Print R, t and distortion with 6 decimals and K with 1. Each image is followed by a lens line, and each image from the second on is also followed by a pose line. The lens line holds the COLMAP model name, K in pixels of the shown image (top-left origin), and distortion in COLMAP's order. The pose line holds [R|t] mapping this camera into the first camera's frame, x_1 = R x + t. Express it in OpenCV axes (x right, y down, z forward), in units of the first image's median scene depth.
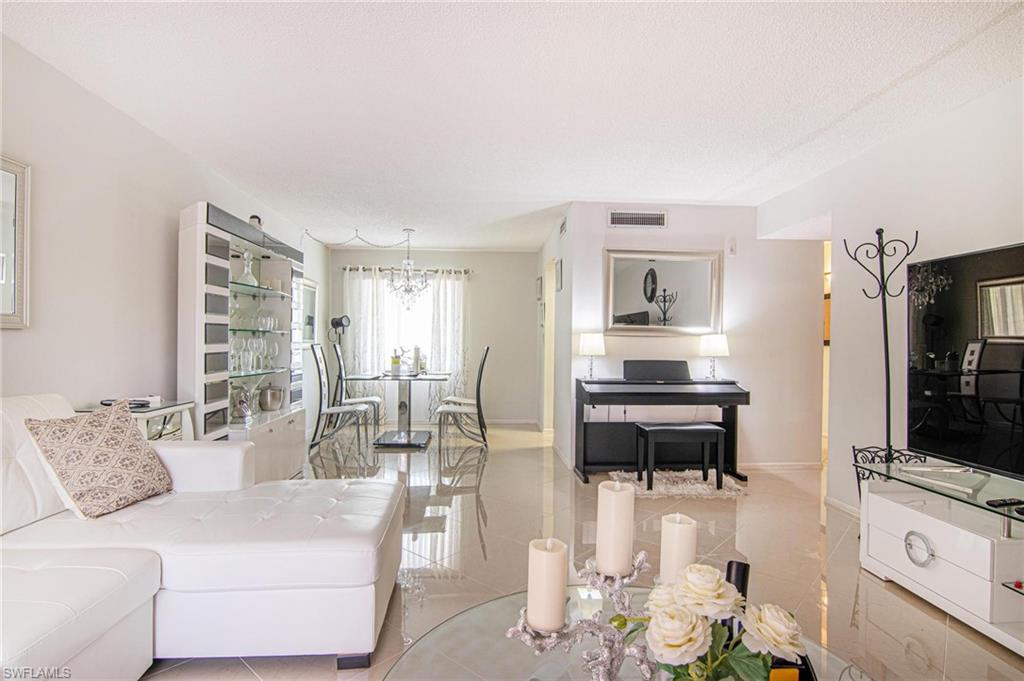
lens RADIAL K [[520.4, 0, 507.4], [0, 520.4, 341.8], [0, 0, 1]] dist [0.000695, -0.019366]
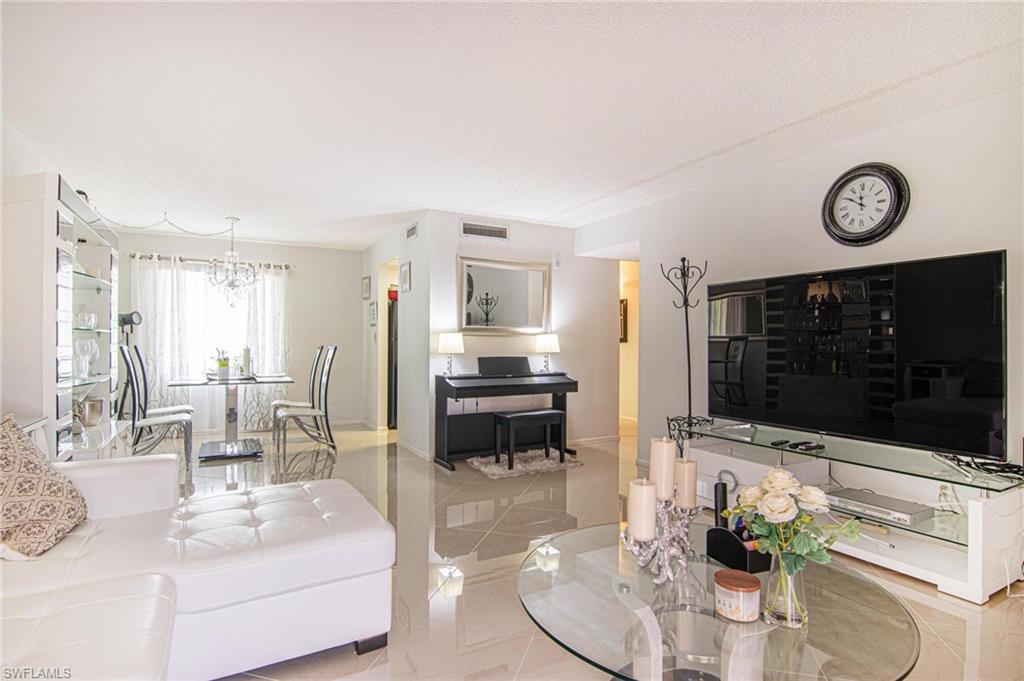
lens RADIAL K [[520.4, 0, 507.4], [0, 520.4, 341.8], [0, 0, 1]] dist [0.000695, -0.019366]
pose [[0.901744, -0.006350, 0.432225, -0.192537], [0.005194, 0.999979, 0.003856, -0.001572], [-0.432240, -0.001232, 0.901758, -0.028909]]
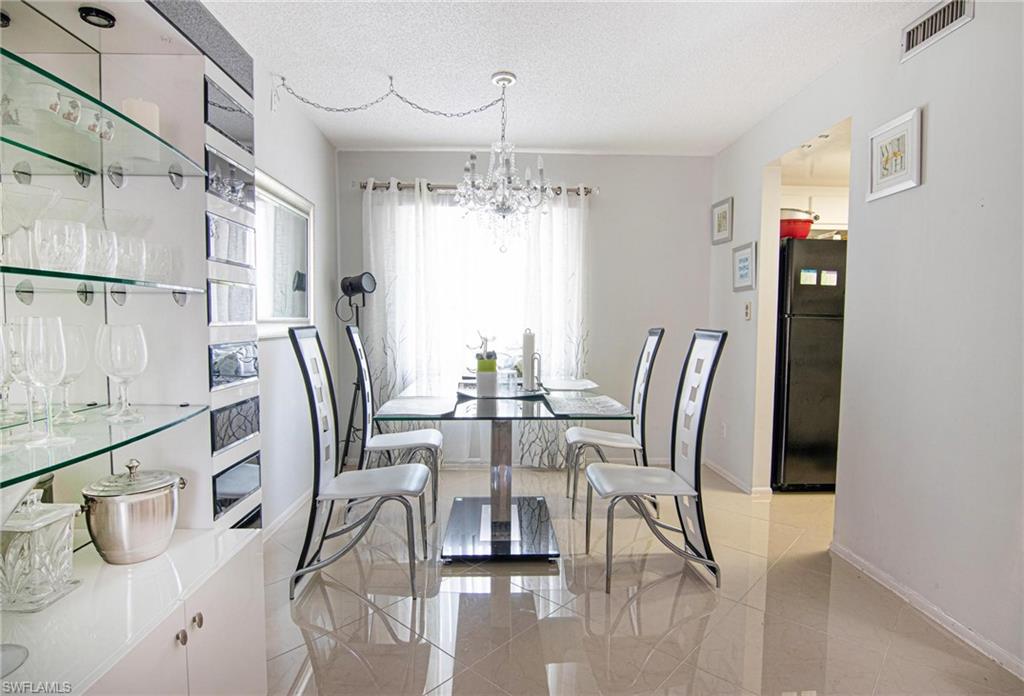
lens RADIAL K [[527.8, 0, 514.2], [0, 527.8, 351.1], [0, 0, 1]] dist [0.000290, -0.000007]
pose [[0.999838, -0.001450, -0.017937, -0.220266], [0.002469, 0.998375, 0.056939, 0.000487], [0.017825, -0.056974, 0.998217, 0.667153]]
